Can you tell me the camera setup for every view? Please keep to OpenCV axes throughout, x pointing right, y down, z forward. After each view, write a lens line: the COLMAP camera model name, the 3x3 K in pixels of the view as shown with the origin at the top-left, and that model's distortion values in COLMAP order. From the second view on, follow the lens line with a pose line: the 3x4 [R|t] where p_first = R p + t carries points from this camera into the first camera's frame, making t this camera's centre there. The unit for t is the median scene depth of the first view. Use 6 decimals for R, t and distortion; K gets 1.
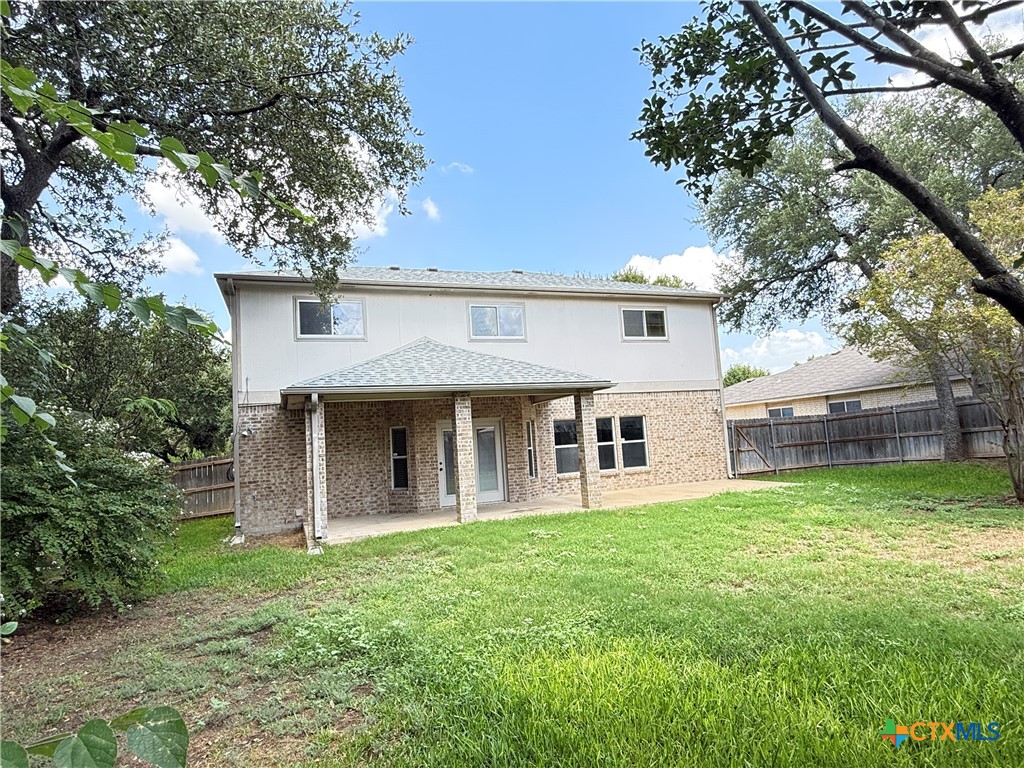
lens RADIAL K [[597.7, 0, 520.2], [0, 597.7, 360.8], [0, 0, 1]] dist [-0.000054, 0.000561]
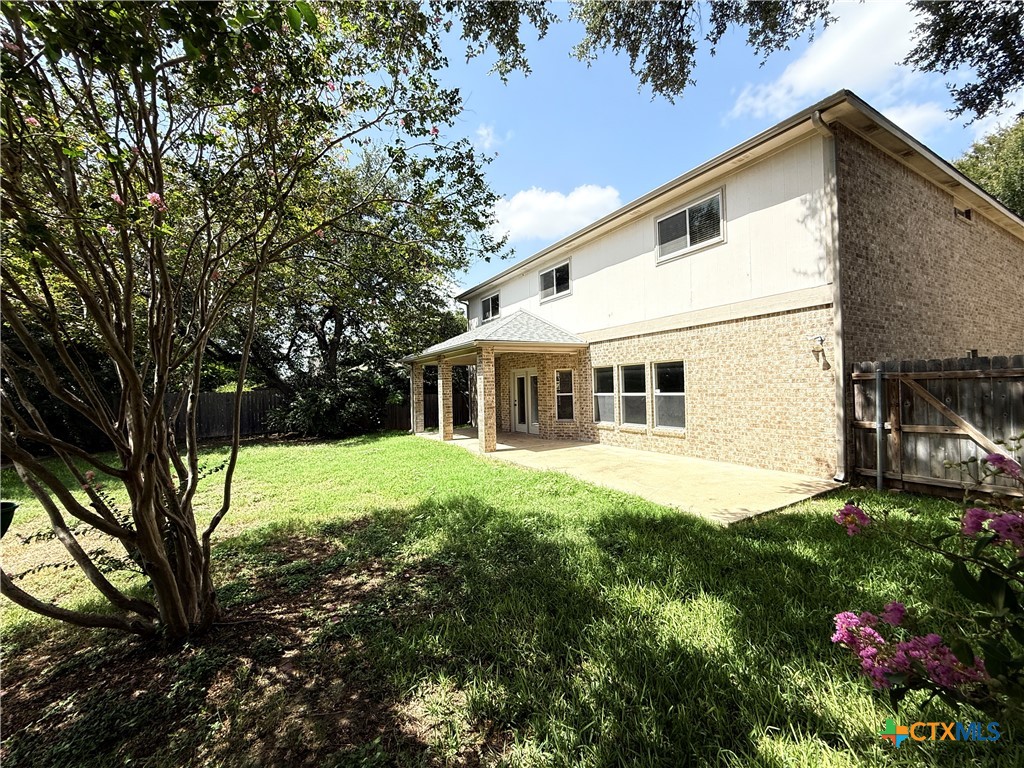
lens RADIAL K [[408.4, 0, 513.4], [0, 408.4, 382.5], [0, 0, 1]] dist [0.003023, 0.000547]
pose [[0.150922, 0.043523, -0.987587, 0.682617], [0.145704, 0.987140, 0.065770, 0.056397], [0.977749, -0.153822, 0.142639, 0.735904]]
